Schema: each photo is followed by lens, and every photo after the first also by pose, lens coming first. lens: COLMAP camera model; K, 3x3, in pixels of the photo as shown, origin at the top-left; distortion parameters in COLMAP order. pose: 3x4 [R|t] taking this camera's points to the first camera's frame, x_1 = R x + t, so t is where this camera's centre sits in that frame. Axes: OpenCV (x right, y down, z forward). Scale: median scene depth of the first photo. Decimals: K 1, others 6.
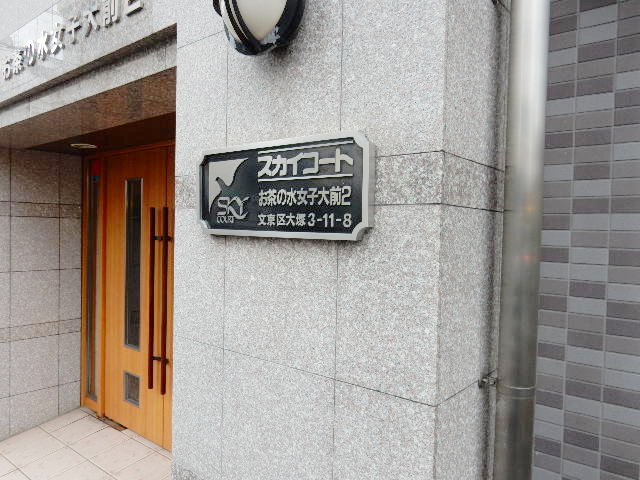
lens RADIAL K [[466.7, 0, 320.0], [0, 466.7, 240.0], [0, 0, 1]] dist [-0.002545, 0.000209]
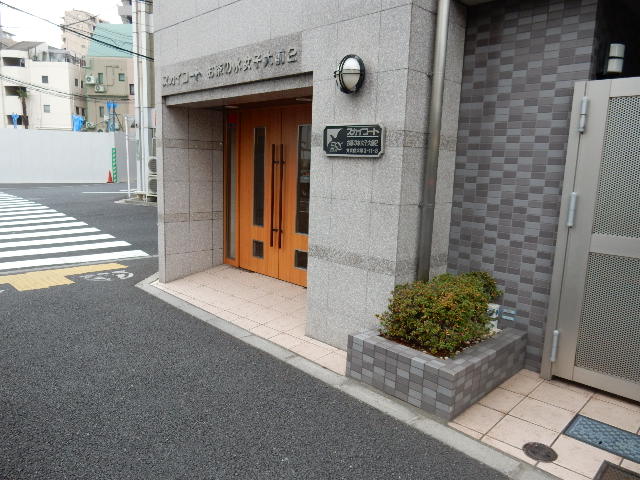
lens RADIAL K [[466.7, 0, 320.0], [0, 466.7, 240.0], [0, 0, 1]] dist [-0.002545, 0.000209]
pose [[0.994307, 0.029313, -0.102441, 0.016017], [-0.015046, 0.990407, 0.137362, 0.106360], [0.105484, -0.135039, 0.985209, -1.874557]]
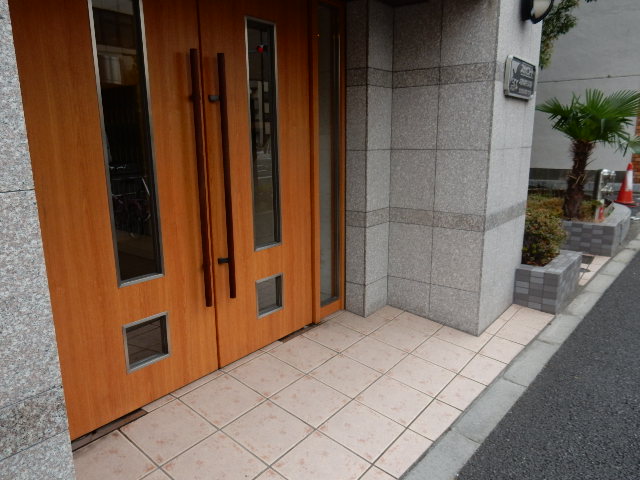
lens RADIAL K [[466.7, 0, 320.0], [0, 466.7, 240.0], [0, 0, 1]] dist [-0.002545, 0.000209]
pose [[-0.015124, -0.233485, 0.972243, -2.655846], [0.028240, 0.971866, 0.233834, 0.119819], [-0.999487, 0.030993, -0.008105, 2.059551]]
